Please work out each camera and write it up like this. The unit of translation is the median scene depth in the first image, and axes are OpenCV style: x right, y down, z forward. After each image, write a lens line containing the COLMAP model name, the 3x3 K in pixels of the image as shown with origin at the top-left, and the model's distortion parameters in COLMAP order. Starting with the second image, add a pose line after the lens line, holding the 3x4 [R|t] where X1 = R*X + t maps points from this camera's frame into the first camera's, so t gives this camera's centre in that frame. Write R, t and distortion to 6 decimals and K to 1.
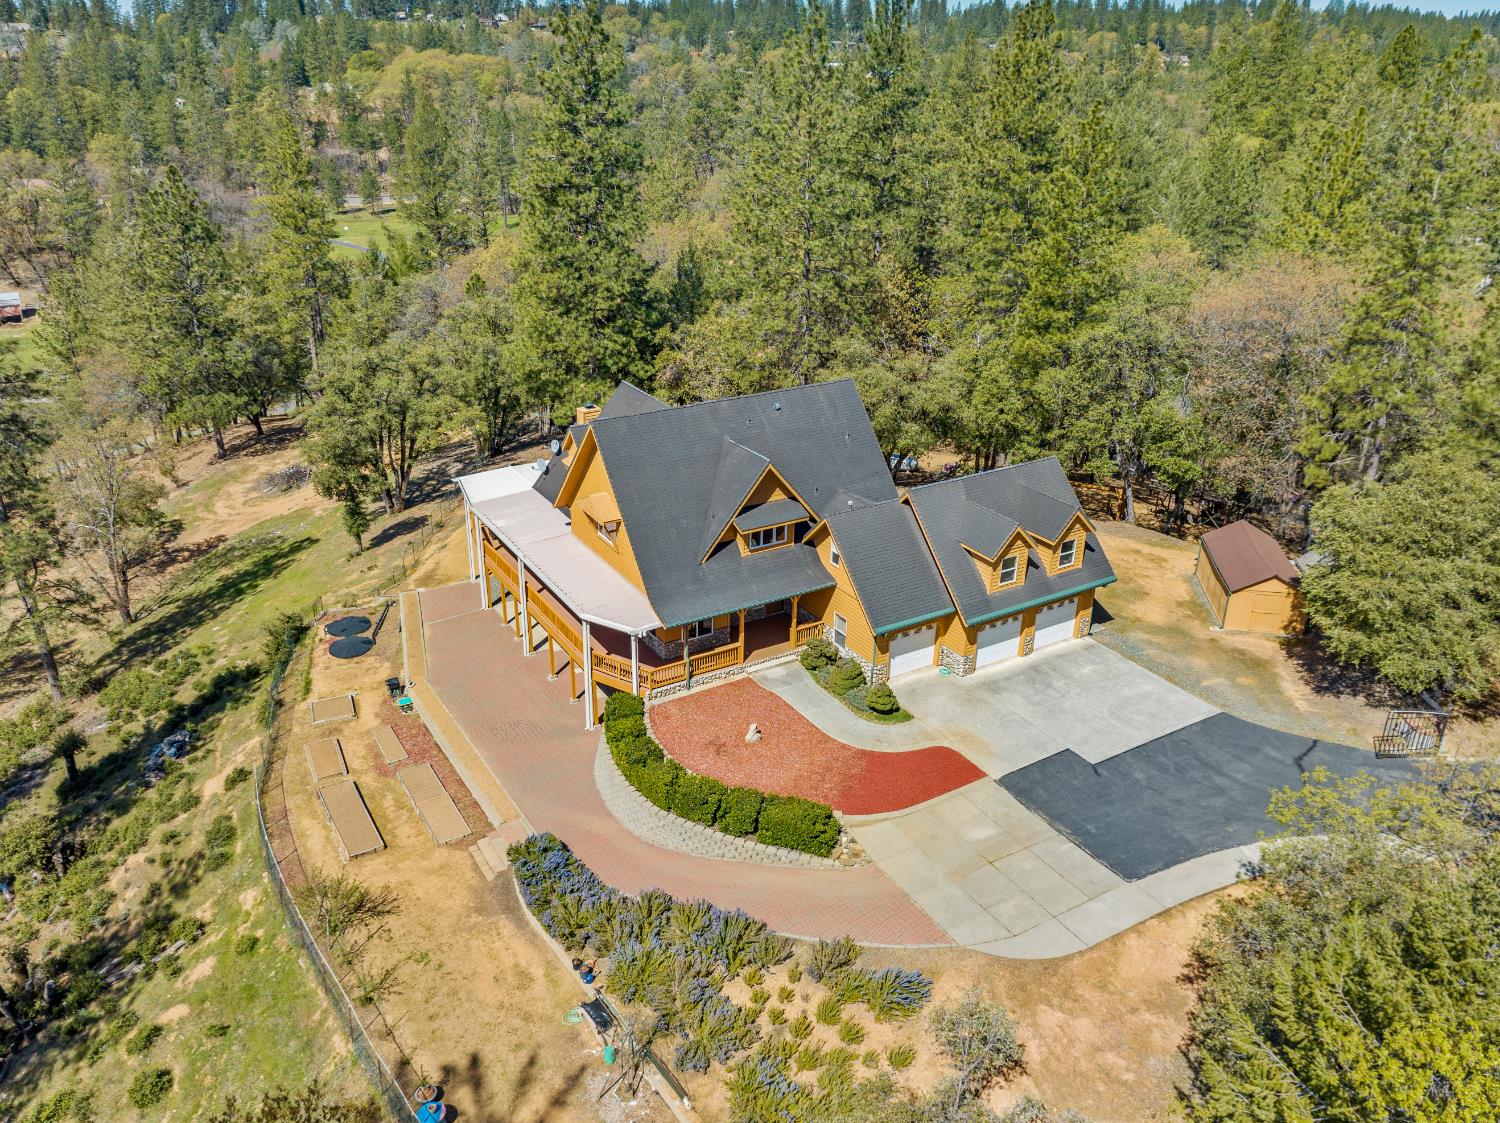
lens RADIAL K [[1153.9, 0, 750.0], [0, 1153.9, 561.5], [0, 0, 1]] dist [-0.010360, 0.001908]
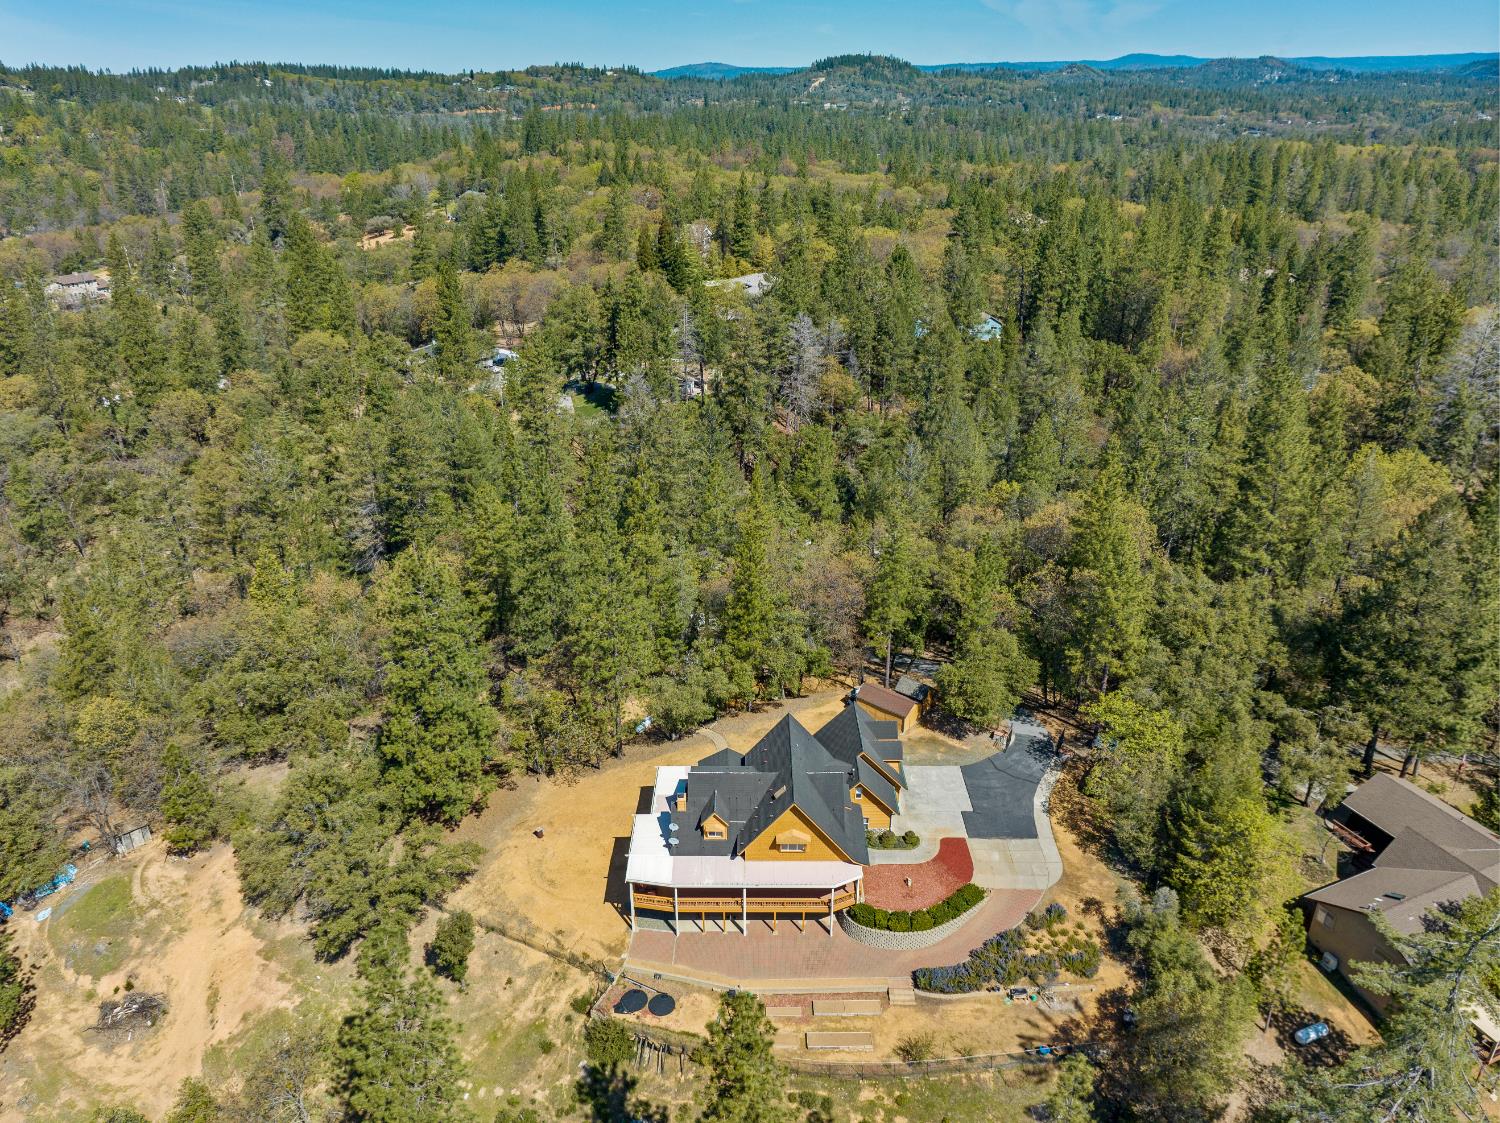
lens RADIAL K [[1033.8, 0, 750.0], [0, 1033.8, 561.5], [0, 0, 1]] dist [-0.003792, 0.001515]
pose [[0.519407, -0.371283, 0.769653, -1.391336], [0.358878, 0.912175, 0.197844, -0.879677], [-0.775515, 0.173450, 0.607036, -0.108816]]
